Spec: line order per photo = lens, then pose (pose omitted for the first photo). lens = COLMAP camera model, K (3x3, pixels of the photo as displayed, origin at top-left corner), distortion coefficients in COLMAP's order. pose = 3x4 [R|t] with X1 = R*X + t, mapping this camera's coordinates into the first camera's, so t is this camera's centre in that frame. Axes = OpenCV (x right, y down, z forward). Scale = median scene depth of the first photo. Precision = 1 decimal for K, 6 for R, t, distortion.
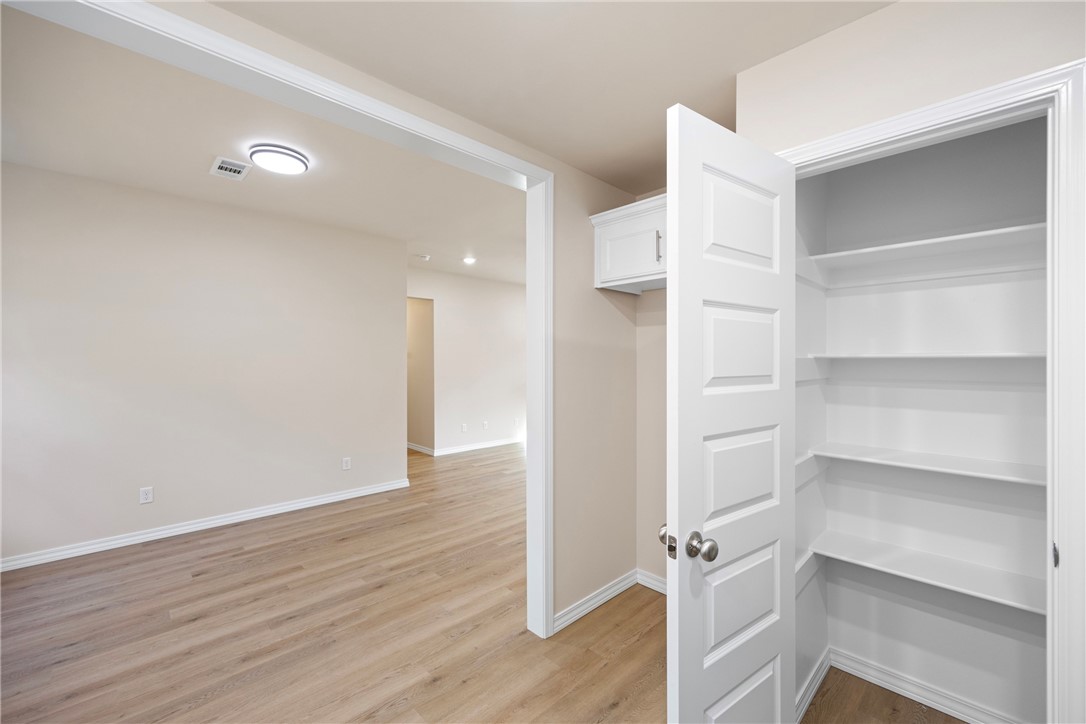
lens RADIAL K [[440.6, 0, 545.7], [0, 440.6, 362.3], [0, 0, 1]] dist [-0.002586, 0.000530]
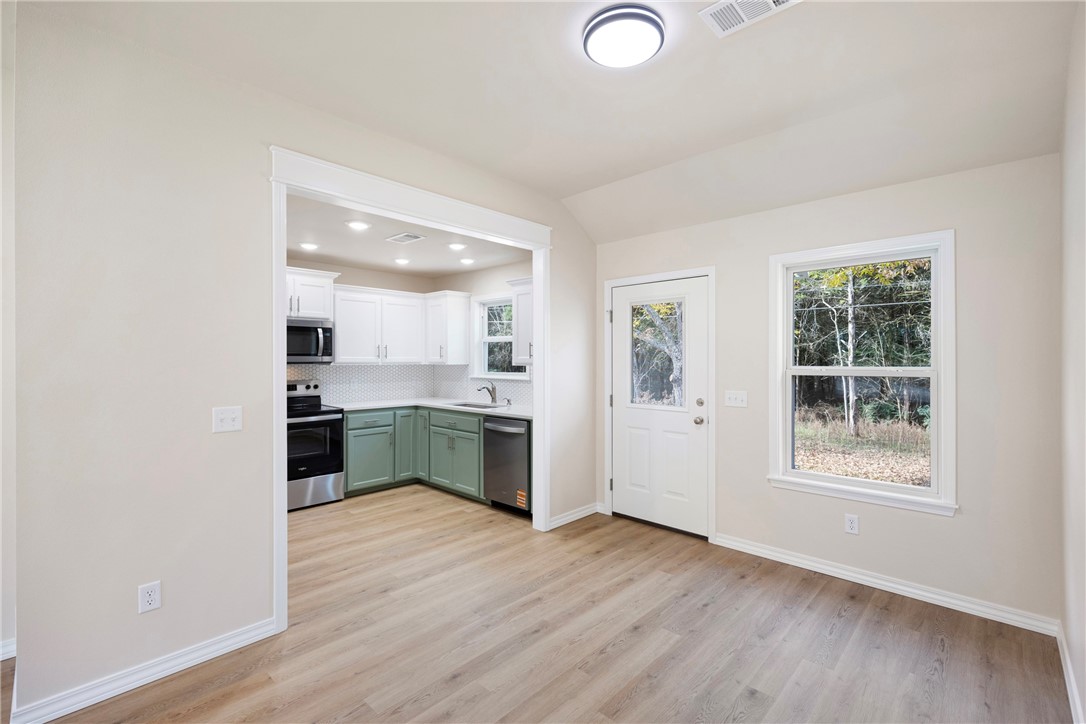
lens RADIAL K [[478.7, 0, 554.3], [0, 478.7, 358.8], [0, 0, 1]] dist [-0.002612, 0.000405]
pose [[-0.998729, 0.000501, -0.050404, -0.489134], [0.000245, 0.999987, 0.005097, -0.005878], [0.050406, 0.005078, -0.998716, 1.745756]]
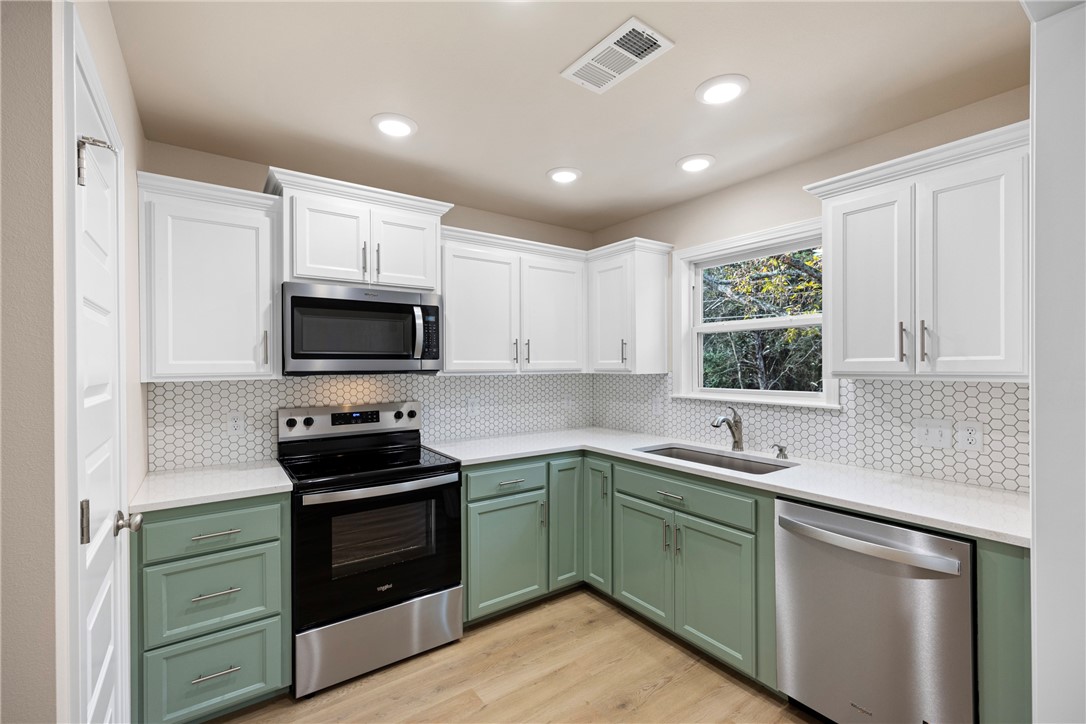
lens RADIAL K [[470.1, 0, 549.9], [0, 470.1, 364.5], [0, 0, 1]] dist [0.000710, -0.000431]
pose [[-0.989705, 0.004344, 0.143054, -0.108684], [0.005170, 0.999972, 0.005403, -0.000510], [-0.143027, 0.006087, -0.989700, 0.829815]]
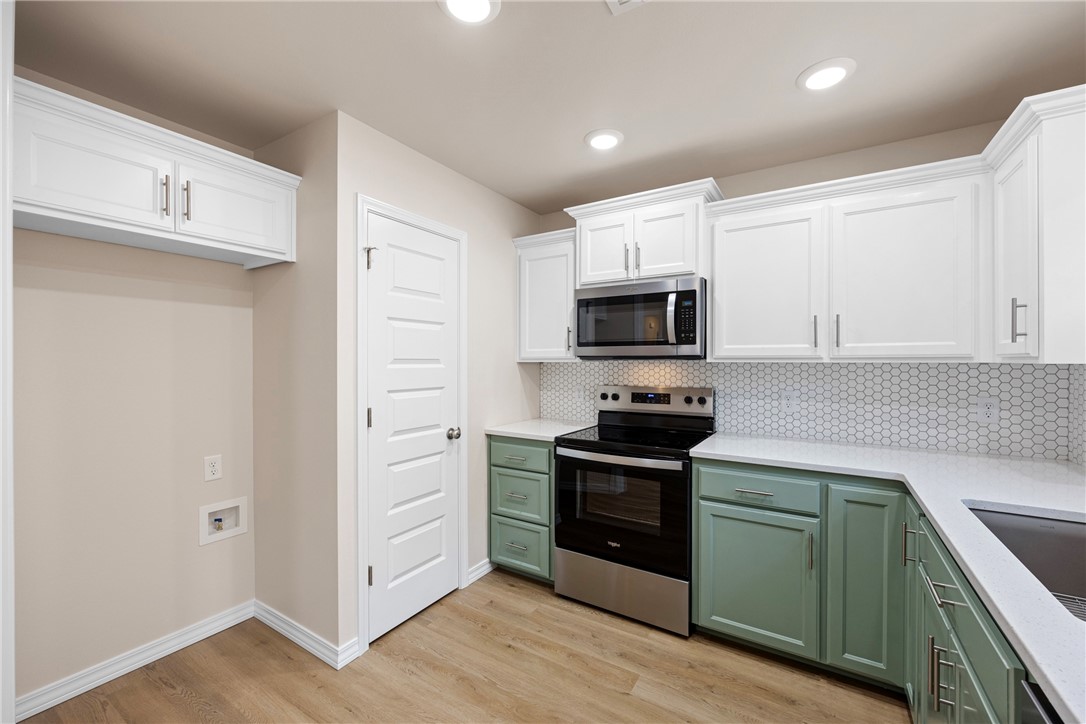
lens RADIAL K [[440.6, 0, 550.5], [0, 440.6, 361.6], [0, 0, 1]] dist [-0.002586, 0.000530]
pose [[-0.243095, -0.003328, 0.969997, -0.503979], [0.005435, 0.999974, 0.004793, 0.020083], [-0.969987, 0.006437, -0.243070, 0.421047]]
